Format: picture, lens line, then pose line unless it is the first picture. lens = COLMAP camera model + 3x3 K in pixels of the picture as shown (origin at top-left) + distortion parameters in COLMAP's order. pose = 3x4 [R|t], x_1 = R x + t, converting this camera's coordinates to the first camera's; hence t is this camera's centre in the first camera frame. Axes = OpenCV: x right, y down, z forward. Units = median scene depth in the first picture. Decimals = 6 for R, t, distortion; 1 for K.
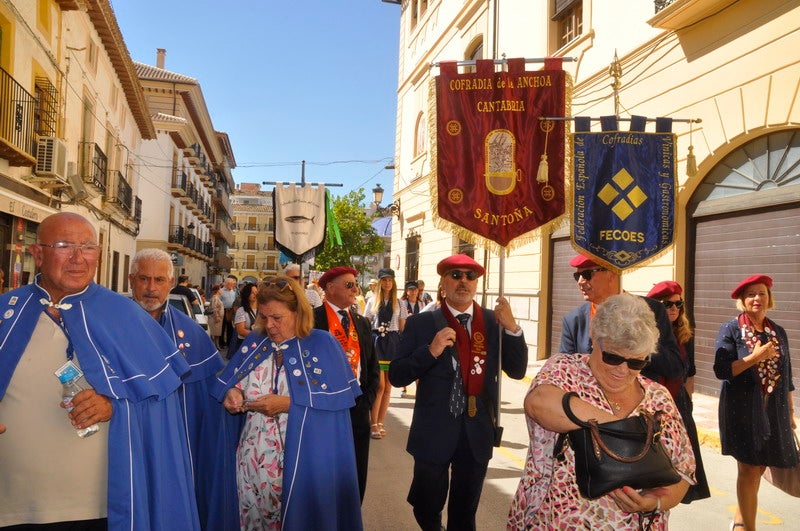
lens RADIAL K [[625.6, 0, 395.8], [0, 625.6, 268.3], [0, 0, 1]] dist [-0.156549, 0.155313]
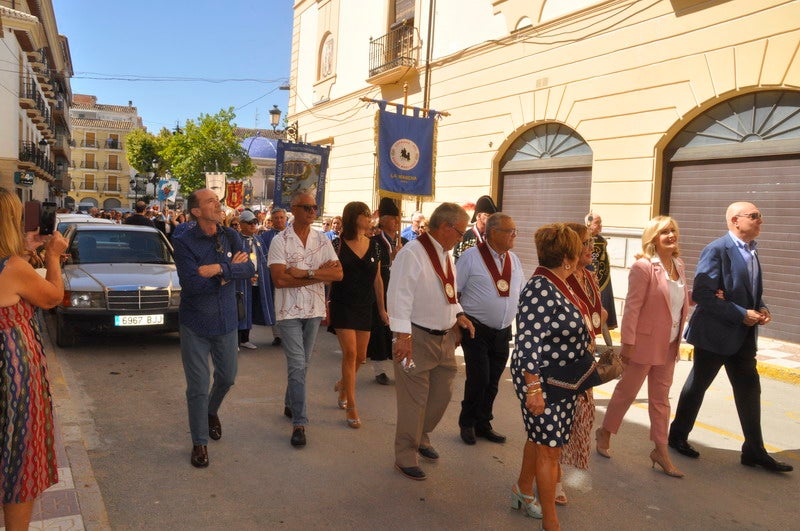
lens RADIAL K [[625.6, 0, 395.8], [0, 625.6, 268.3], [0, 0, 1]] dist [-0.156549, 0.155313]
pose [[0.967098, -0.011569, 0.254140, -0.088272], [-0.019982, 0.992425, 0.121216, -0.004664], [-0.253618, -0.122306, 0.959541, 0.011445]]
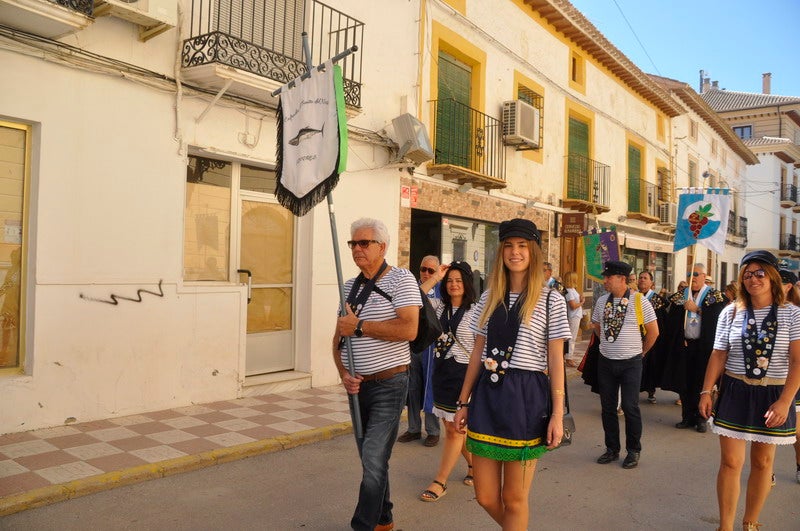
lens RADIAL K [[625.6, 0, 395.8], [0, 625.6, 268.3], [0, 0, 1]] dist [-0.156549, 0.155313]
pose [[0.569542, -0.026058, -0.821549, 0.178063], [0.022436, 0.999618, -0.016152, -0.007970], [0.821656, -0.009233, 0.569909, -0.273553]]
